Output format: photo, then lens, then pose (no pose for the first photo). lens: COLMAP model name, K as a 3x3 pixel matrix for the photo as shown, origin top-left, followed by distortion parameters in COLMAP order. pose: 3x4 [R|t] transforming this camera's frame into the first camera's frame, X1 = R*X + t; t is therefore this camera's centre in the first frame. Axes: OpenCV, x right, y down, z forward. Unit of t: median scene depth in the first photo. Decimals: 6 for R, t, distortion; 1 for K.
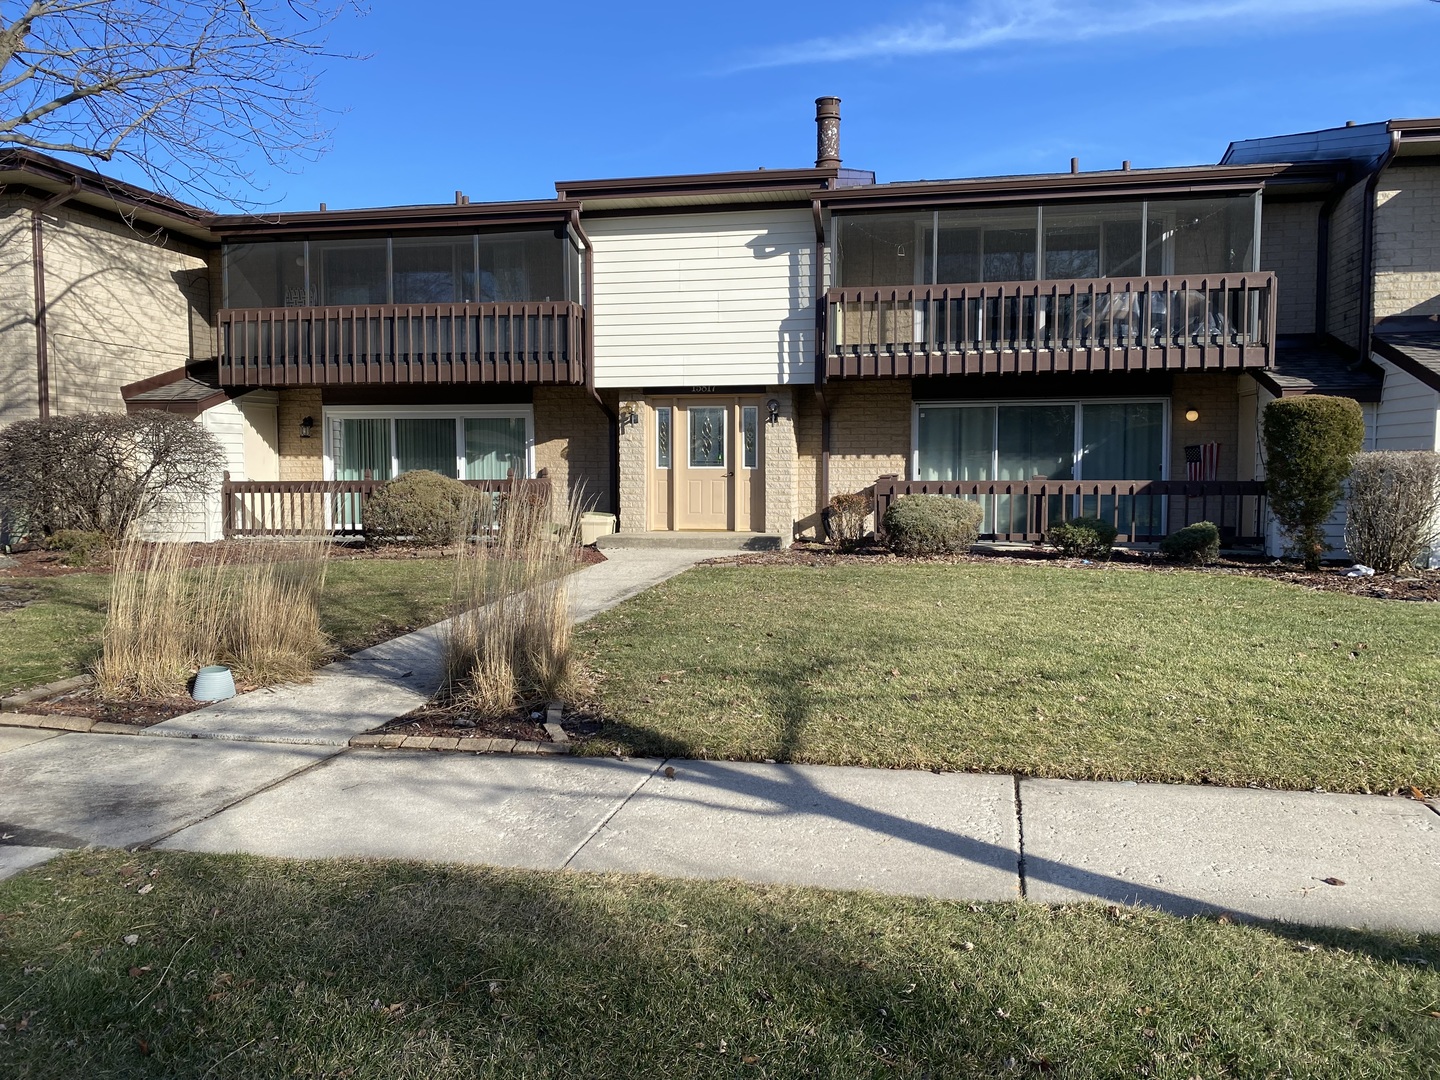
lens RADIAL K [[1096.4, 0, 729.5], [0, 1096.4, 544.2], [0, 0, 1]] dist [0.036586, -0.030154]
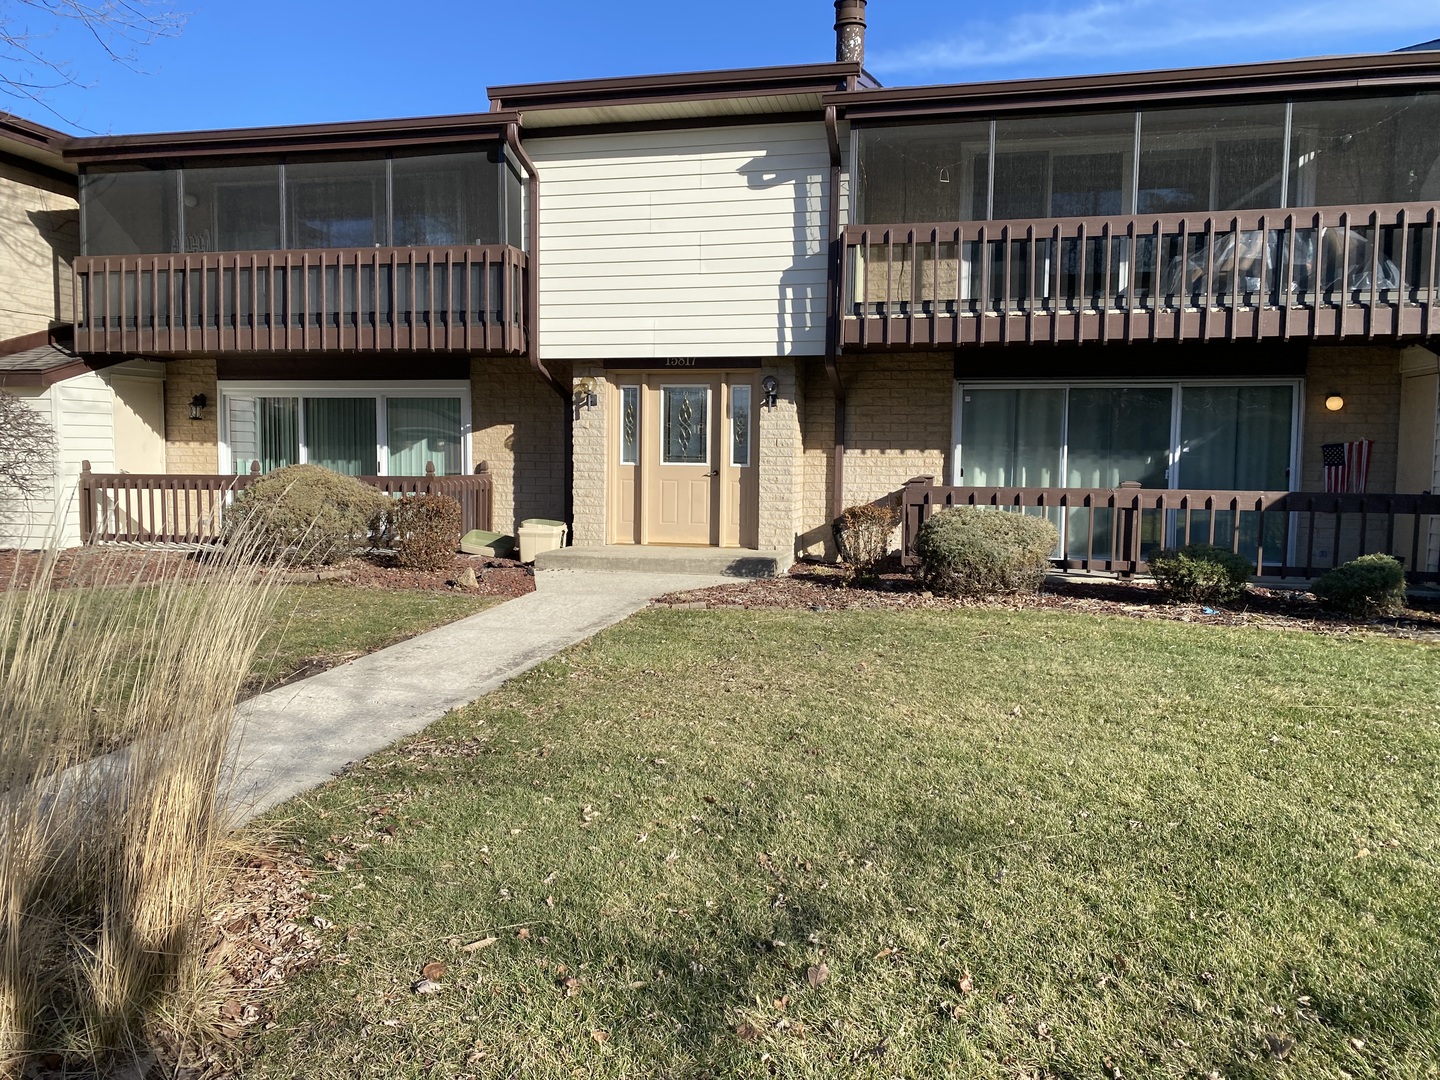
lens RADIAL K [[1096.4, 0, 708.4], [0, 1096.4, 535.5], [0, 0, 1]] dist [0.036586, -0.030154]
pose [[0.999154, 0.015095, -0.038249, 0.027591], [-0.014965, 0.999881, 0.003677, -0.023643], [0.038300, -0.003101, 0.999261, 0.238229]]
